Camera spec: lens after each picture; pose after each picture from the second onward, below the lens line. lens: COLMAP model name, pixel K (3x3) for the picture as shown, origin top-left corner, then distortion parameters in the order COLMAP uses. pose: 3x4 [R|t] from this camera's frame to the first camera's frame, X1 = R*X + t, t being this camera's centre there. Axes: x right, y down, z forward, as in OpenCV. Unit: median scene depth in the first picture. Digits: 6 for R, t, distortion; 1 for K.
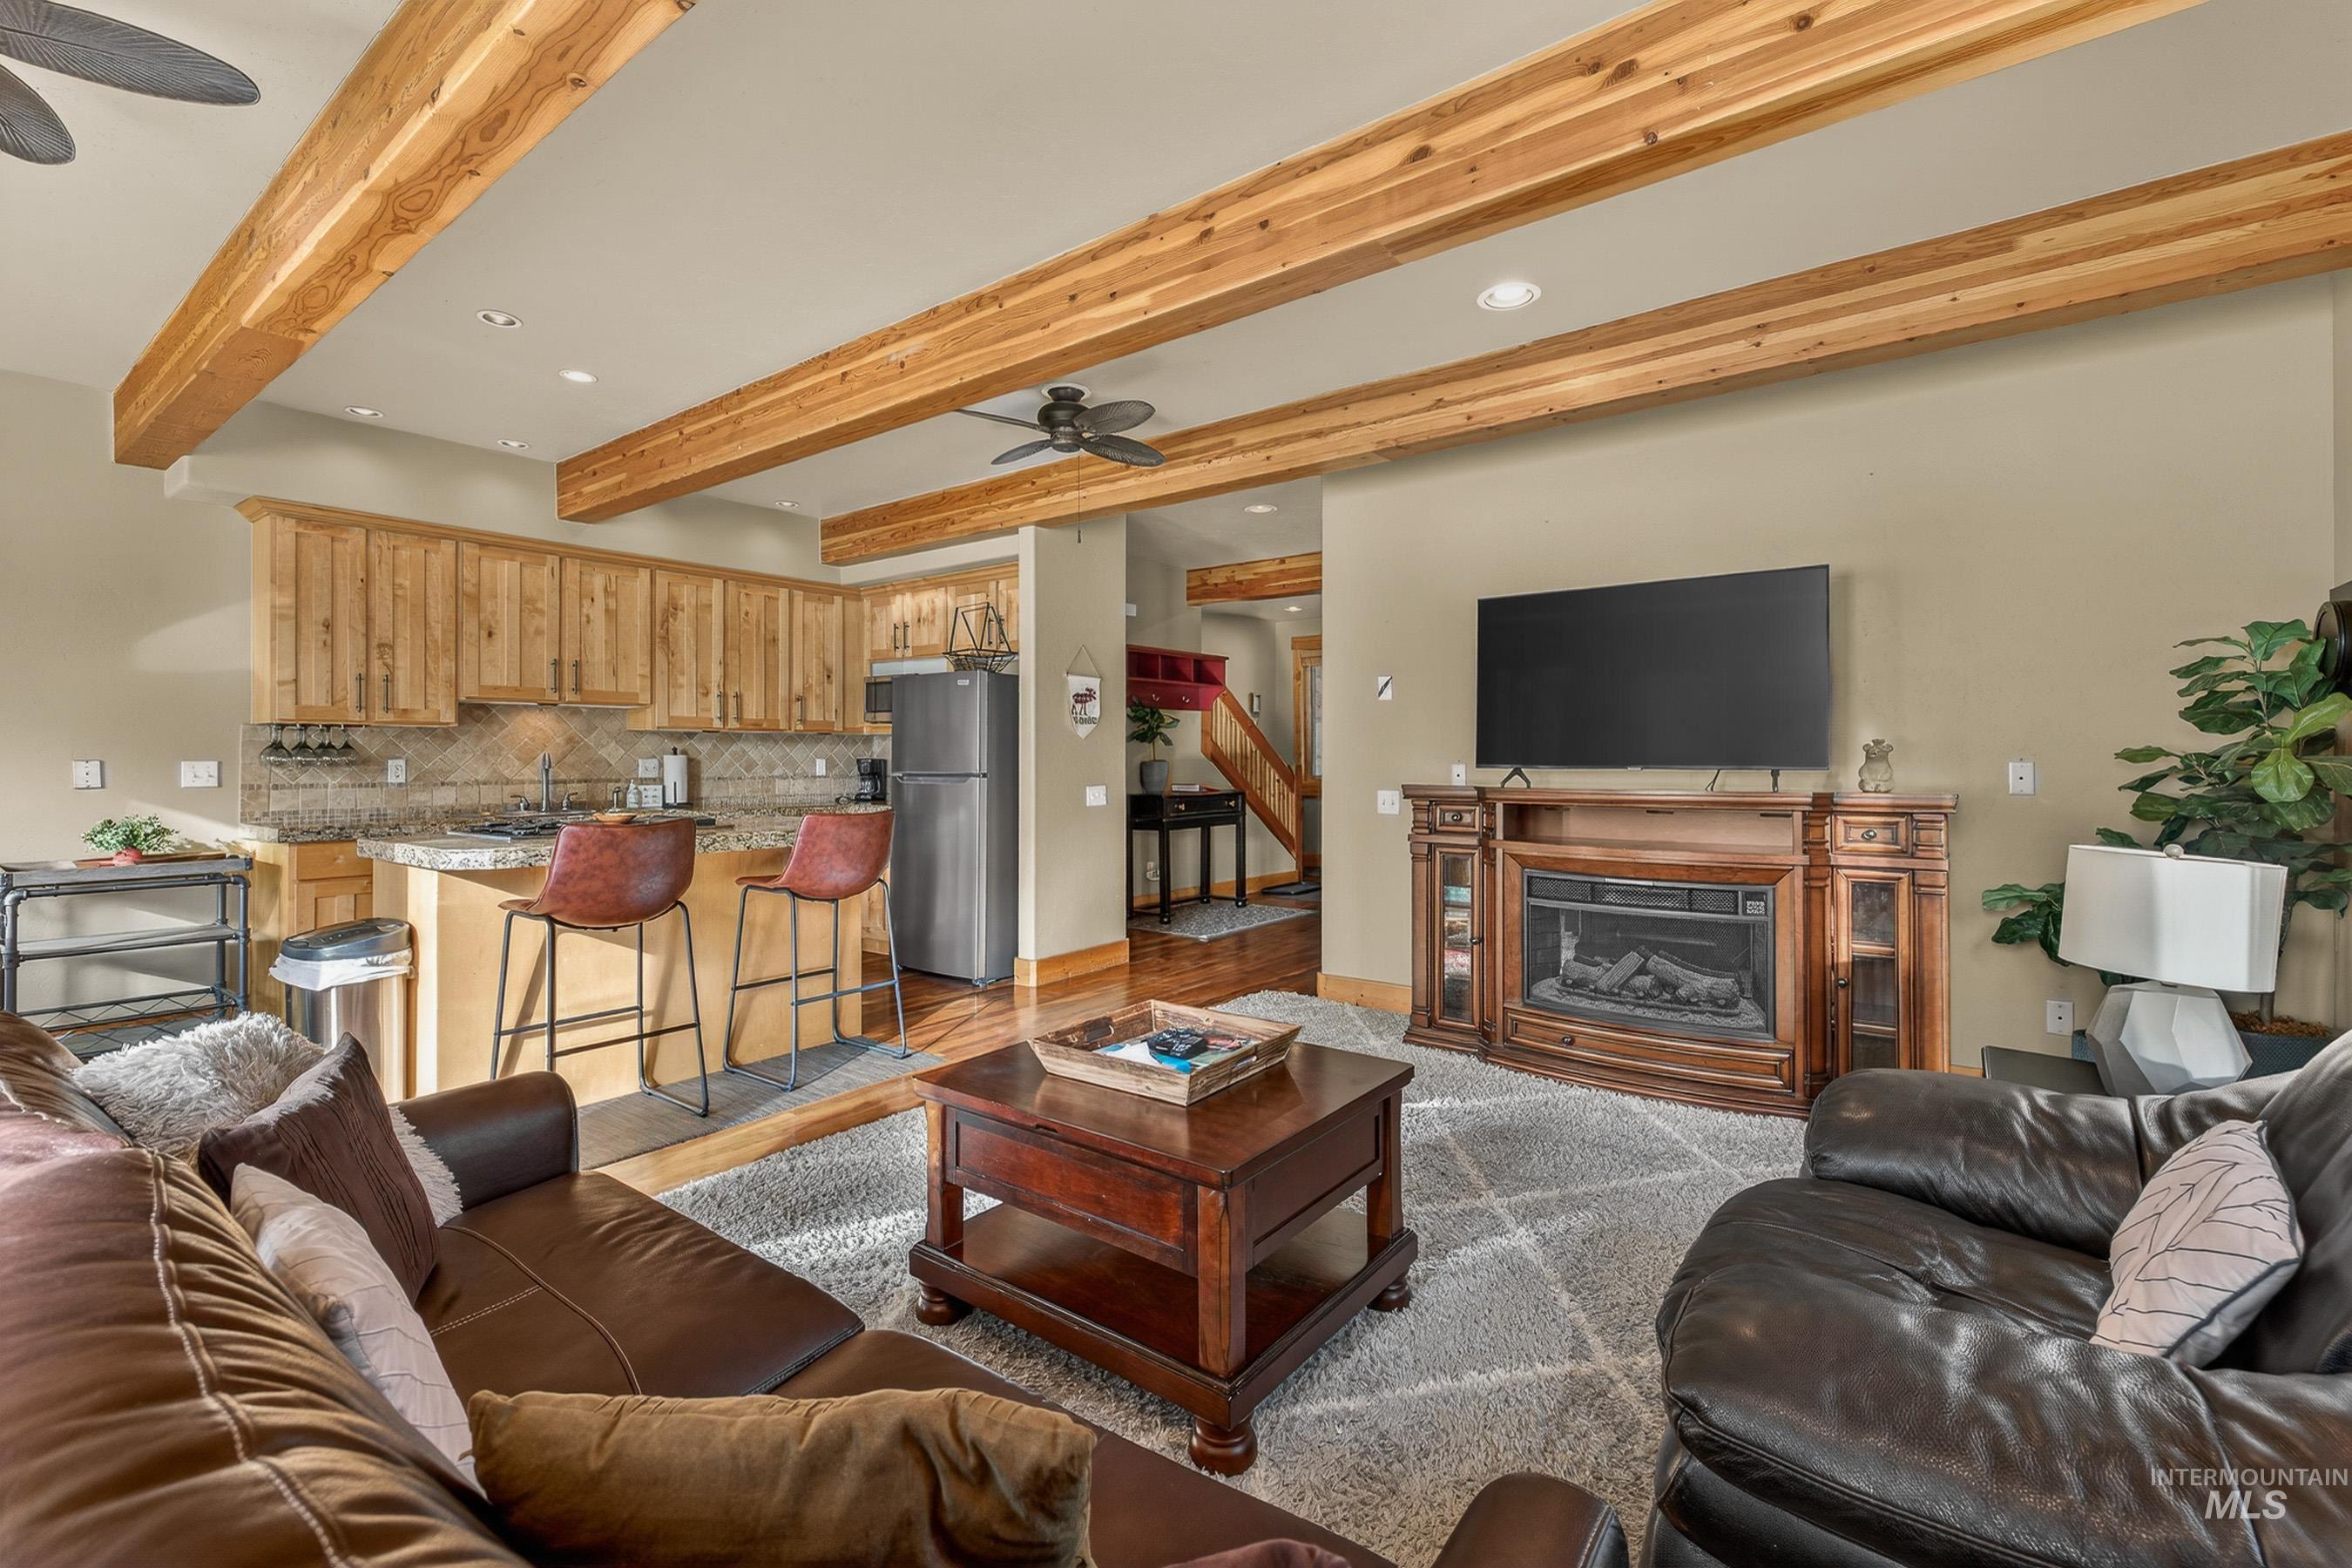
lens RADIAL K [[1013.4, 0, 1185.1], [0, 1013.4, 760.0], [0, 0, 1]] dist [0.000017, -0.000384]
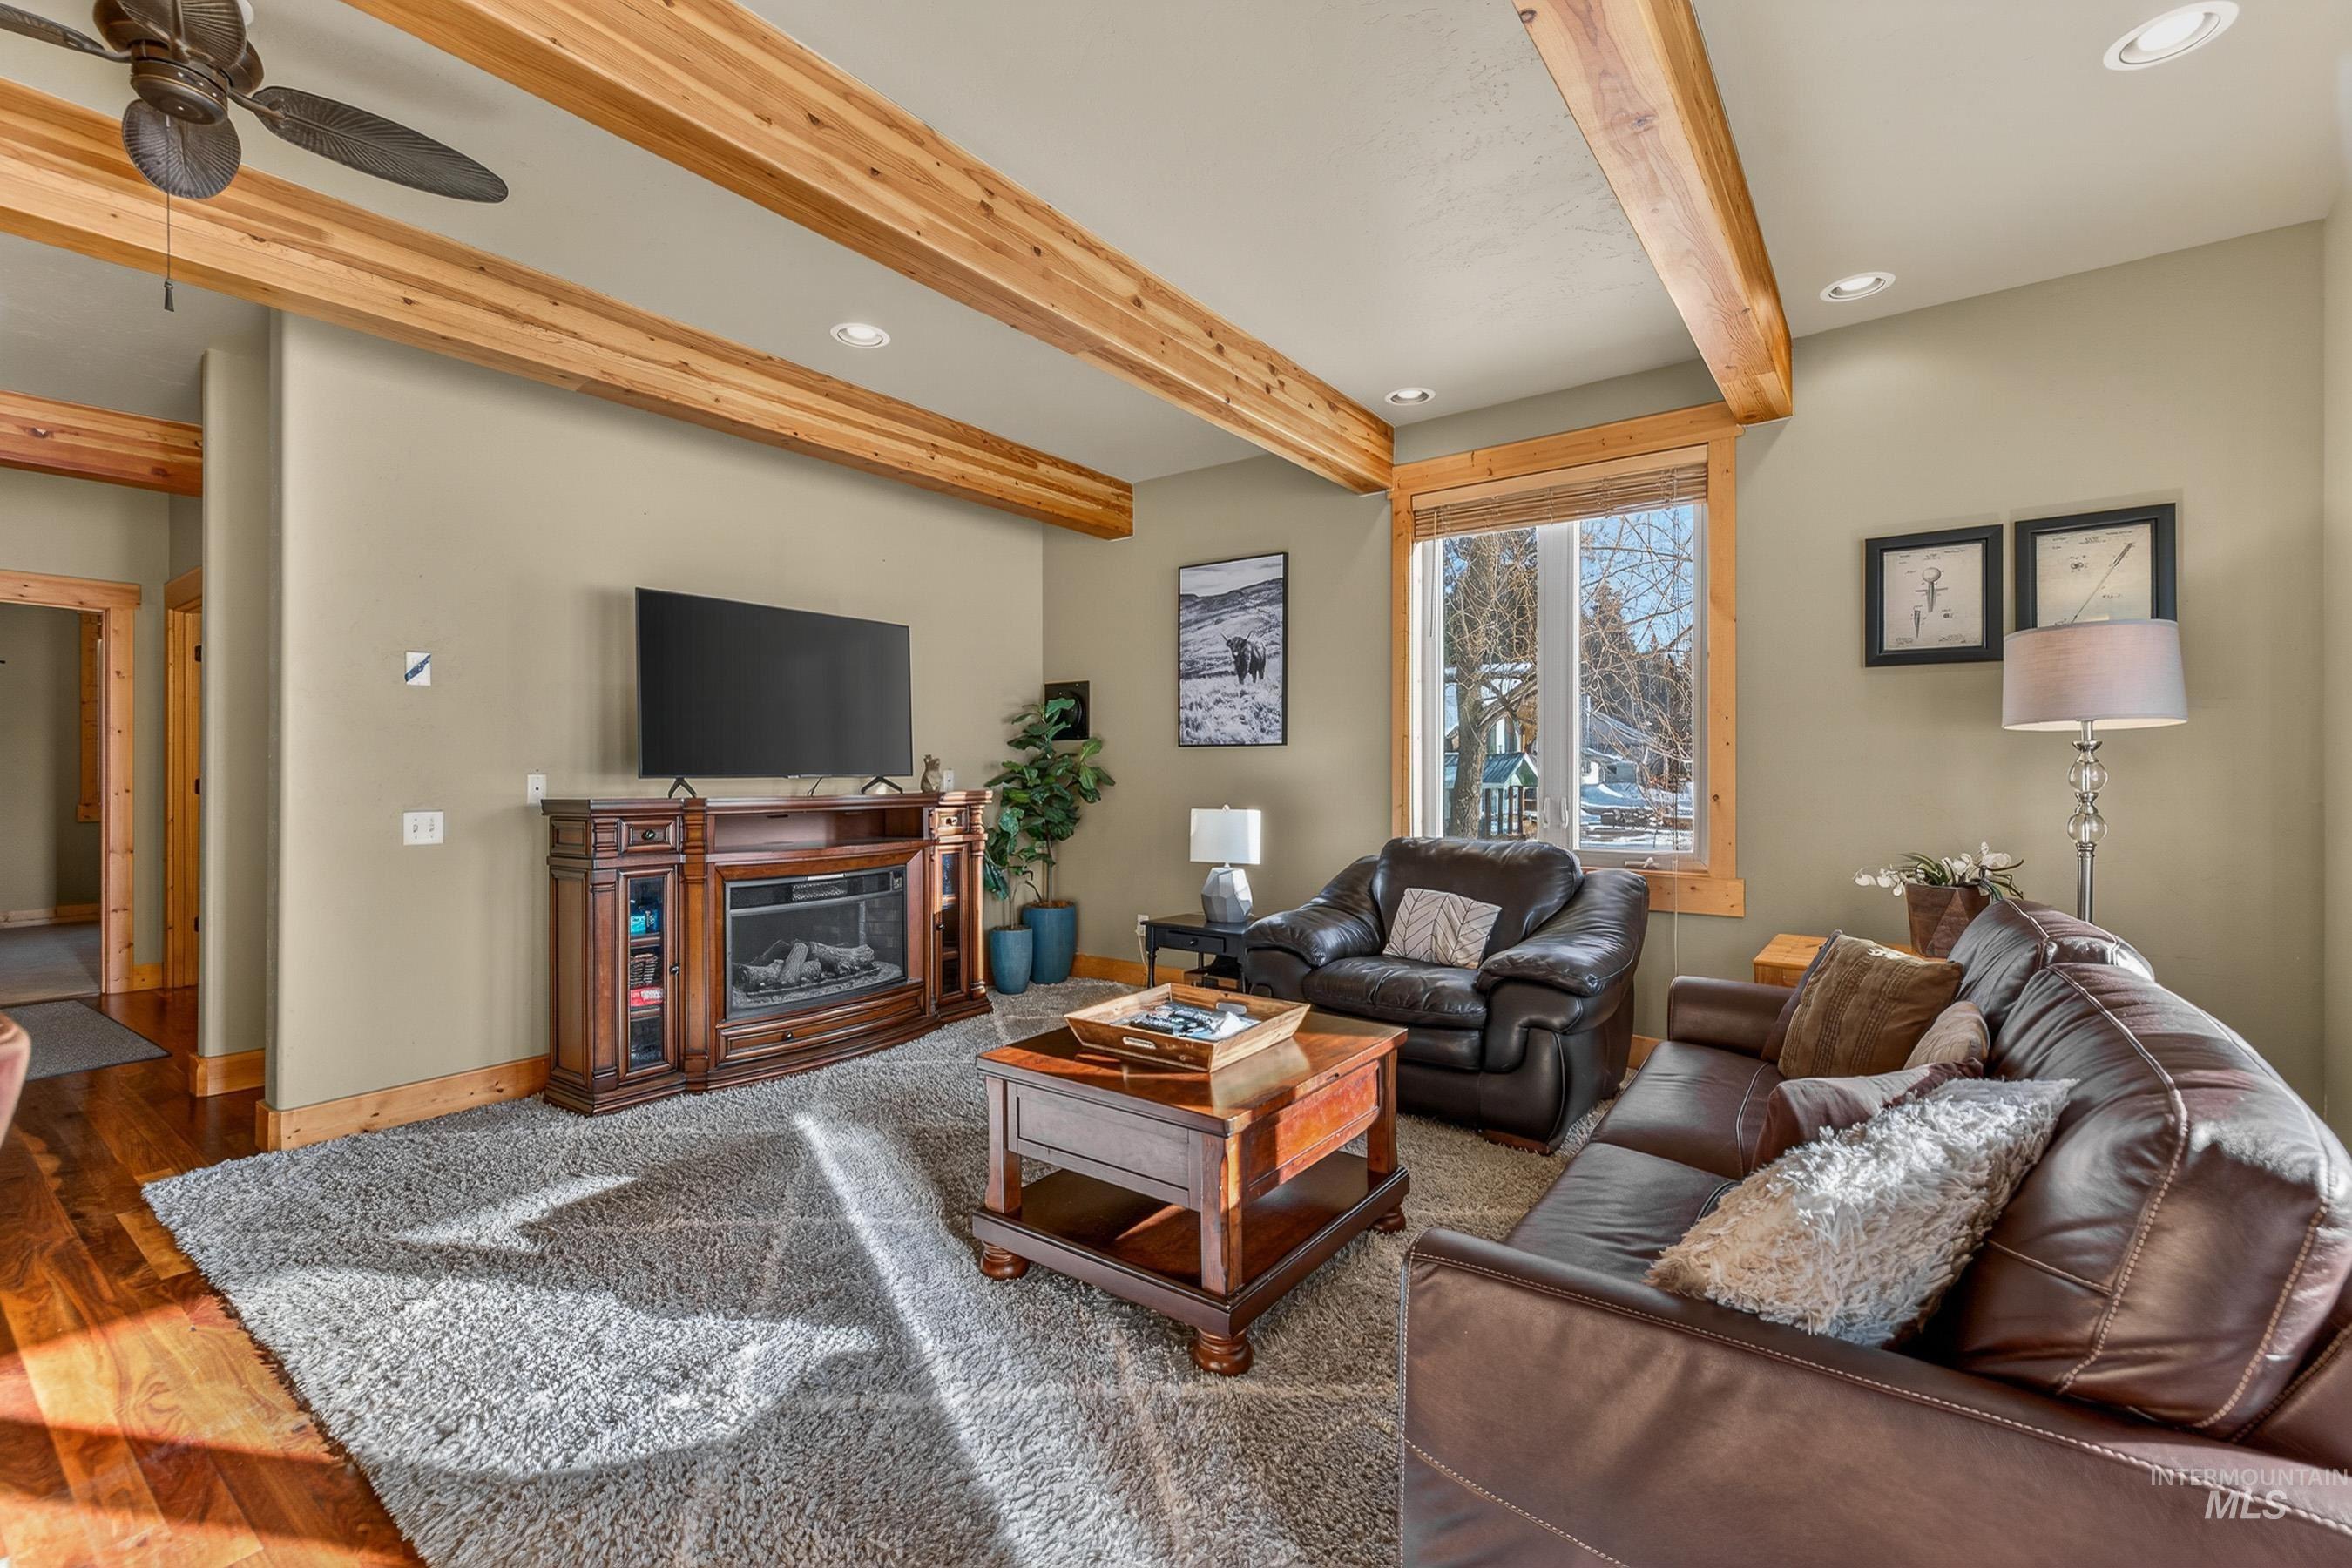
lens RADIAL K [[996.5, 0, 1176.0], [0, 996.5, 784.0], [0, 0, 1]] dist [0.006174, -0.000019]
pose [[-0.010993, -0.014929, 0.999828, -0.533890], [-0.001328, 0.999888, 0.014916, -0.000989], [-0.999939, -0.001164, -0.011012, 0.489374]]
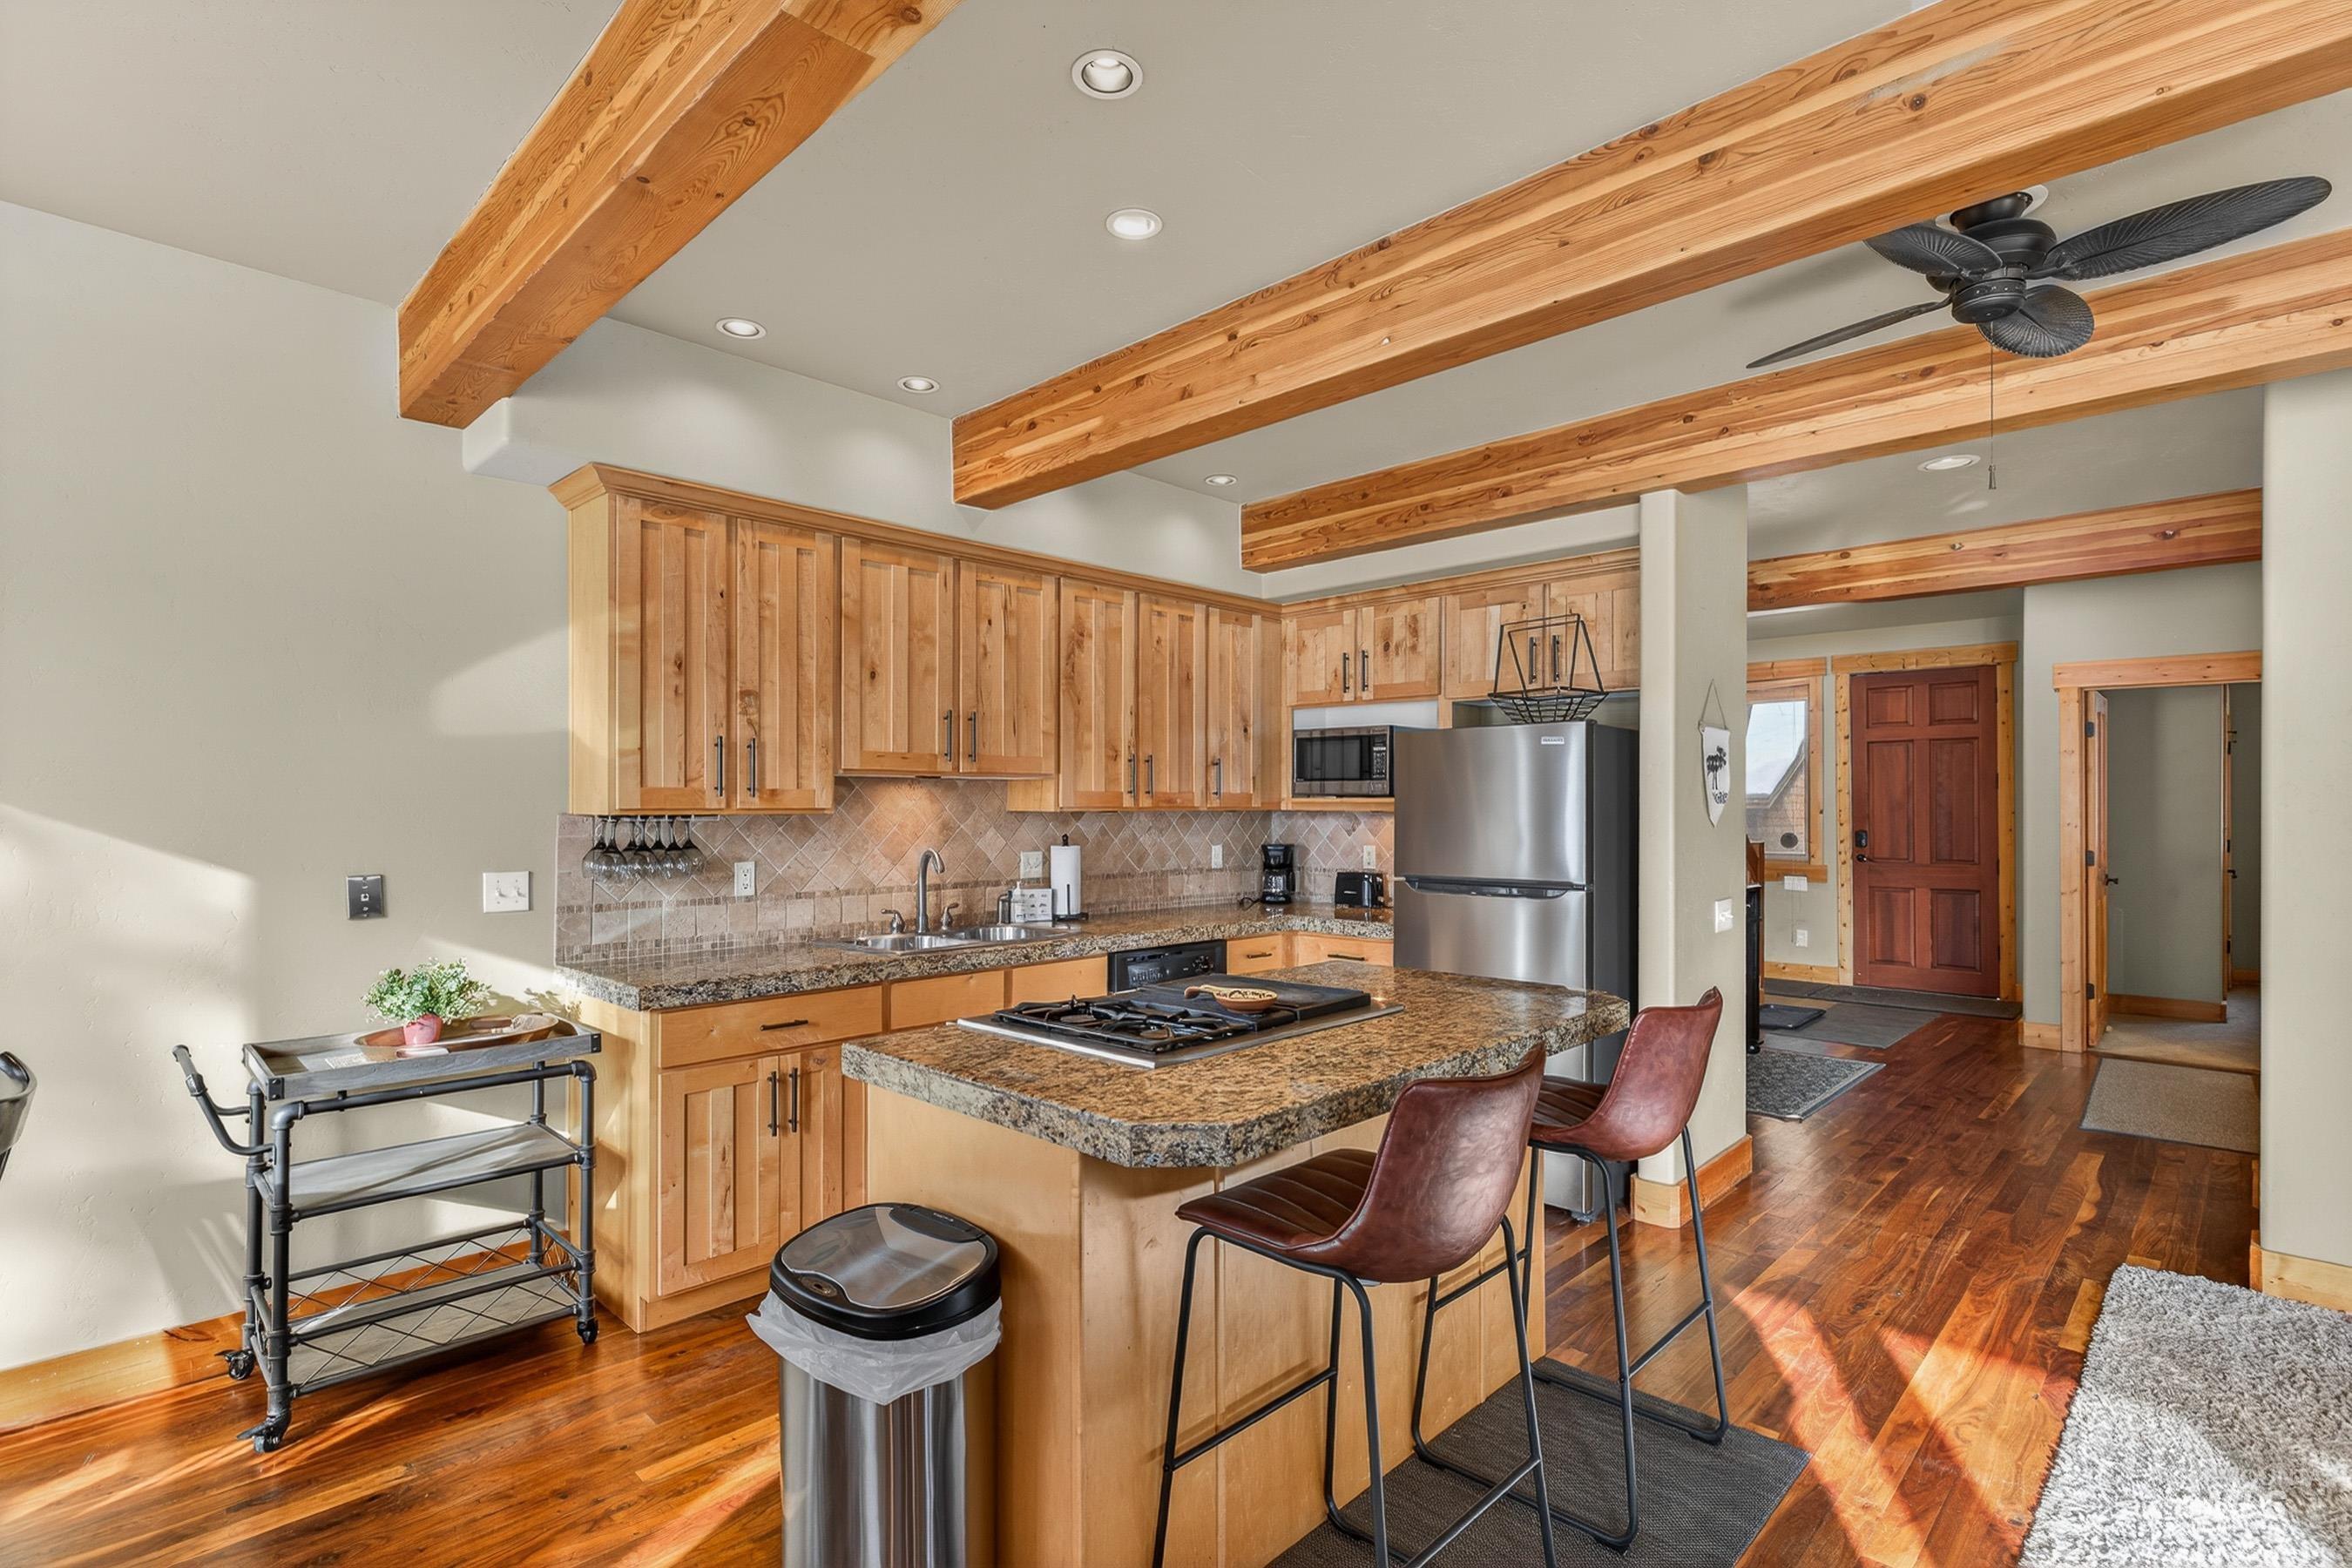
lens RADIAL K [[1105.4, 0, 1160.7], [0, 1105.4, 810.0], [0, 0, 1]] dist [-0.000006, -0.000616]
pose [[0.991222, 0.001673, -0.132195, -0.429379], [-0.001467, 0.999998, 0.001654, -0.038933], [0.132197, -0.001445, 0.991222, 0.323115]]
